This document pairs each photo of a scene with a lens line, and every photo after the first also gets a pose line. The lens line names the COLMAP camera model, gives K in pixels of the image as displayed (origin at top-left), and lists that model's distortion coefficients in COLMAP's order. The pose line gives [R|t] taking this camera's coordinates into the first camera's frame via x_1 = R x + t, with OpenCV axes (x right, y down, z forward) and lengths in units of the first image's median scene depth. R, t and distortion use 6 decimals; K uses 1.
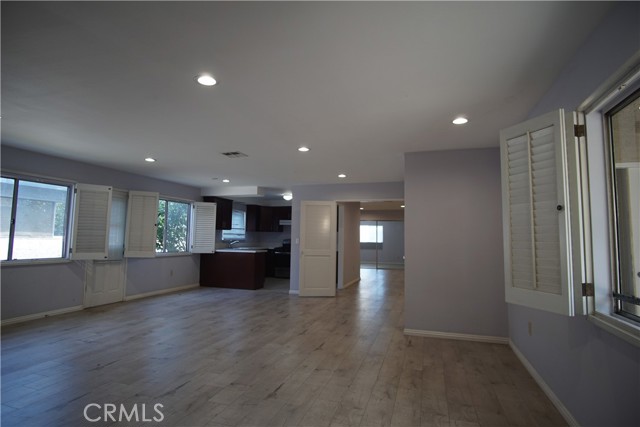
lens RADIAL K [[342.3, 0, 317.5], [0, 342.3, 208.1], [0, 0, 1]] dist [-0.034817, 0.010903]
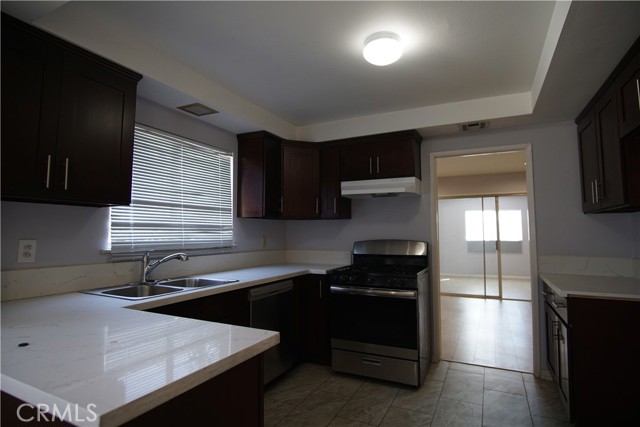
lens RADIAL K [[342.3, 0, 317.5], [0, 342.3, 208.1], [0, 0, 1]] dist [-0.034817, 0.010903]
pose [[0.990415, -0.024756, -0.135885, -0.092885], [0.026068, 0.999629, 0.007883, 0.058668], [0.135640, -0.011350, 0.990693, 0.701505]]
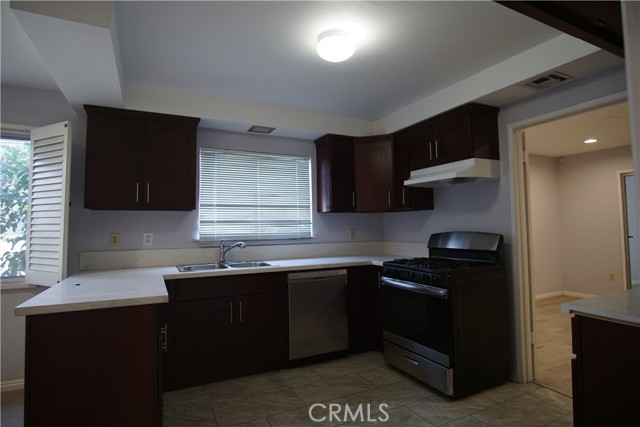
lens RADIAL K [[342.3, 0, 317.5], [0, 342.3, 208.1], [0, 0, 1]] dist [-0.034817, 0.010903]
pose [[0.708452, -0.063453, -0.702901, 0.046219], [0.082821, 0.996543, -0.006486, 0.065273], [0.700883, -0.053620, 0.711258, 0.746145]]
